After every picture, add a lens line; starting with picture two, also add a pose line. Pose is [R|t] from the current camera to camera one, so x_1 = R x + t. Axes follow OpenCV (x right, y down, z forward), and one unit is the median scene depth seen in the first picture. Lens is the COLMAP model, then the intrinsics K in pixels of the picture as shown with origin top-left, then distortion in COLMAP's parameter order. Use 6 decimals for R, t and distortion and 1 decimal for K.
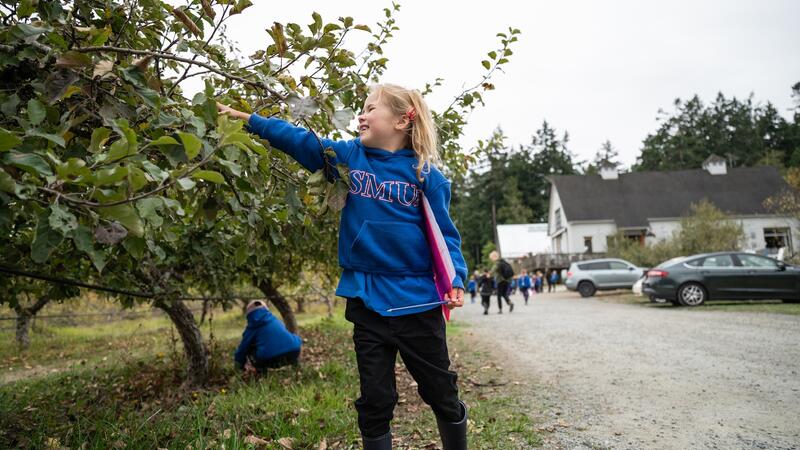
lens RADIAL K [[567.4, 0, 400.0], [0, 567.4, 225.0], [0, 0, 1]] dist [0.000752, 0.000753]
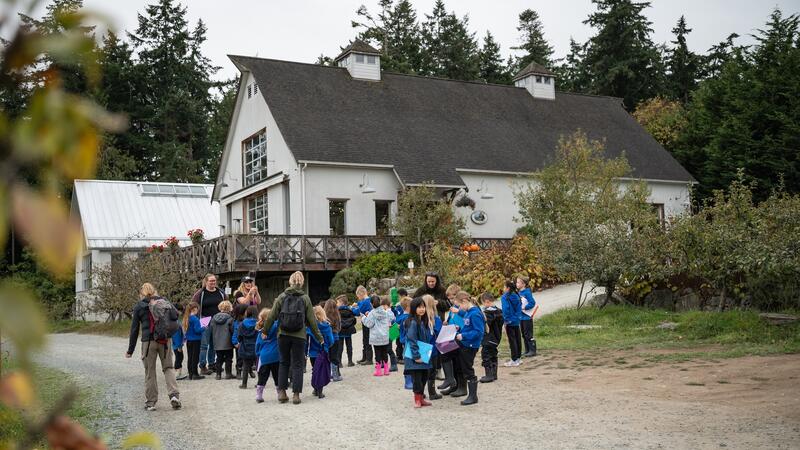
lens RADIAL K [[830.6, 0, 400.0], [0, 830.6, 225.0], [0, 0, 1]] dist [0.014382, 0.009176]
pose [[0.825521, 0.043851, 0.562665, 0.011578], [-0.053590, 0.998563, 0.000803, 0.019564], [-0.561821, -0.030816, 0.826685, 0.245670]]
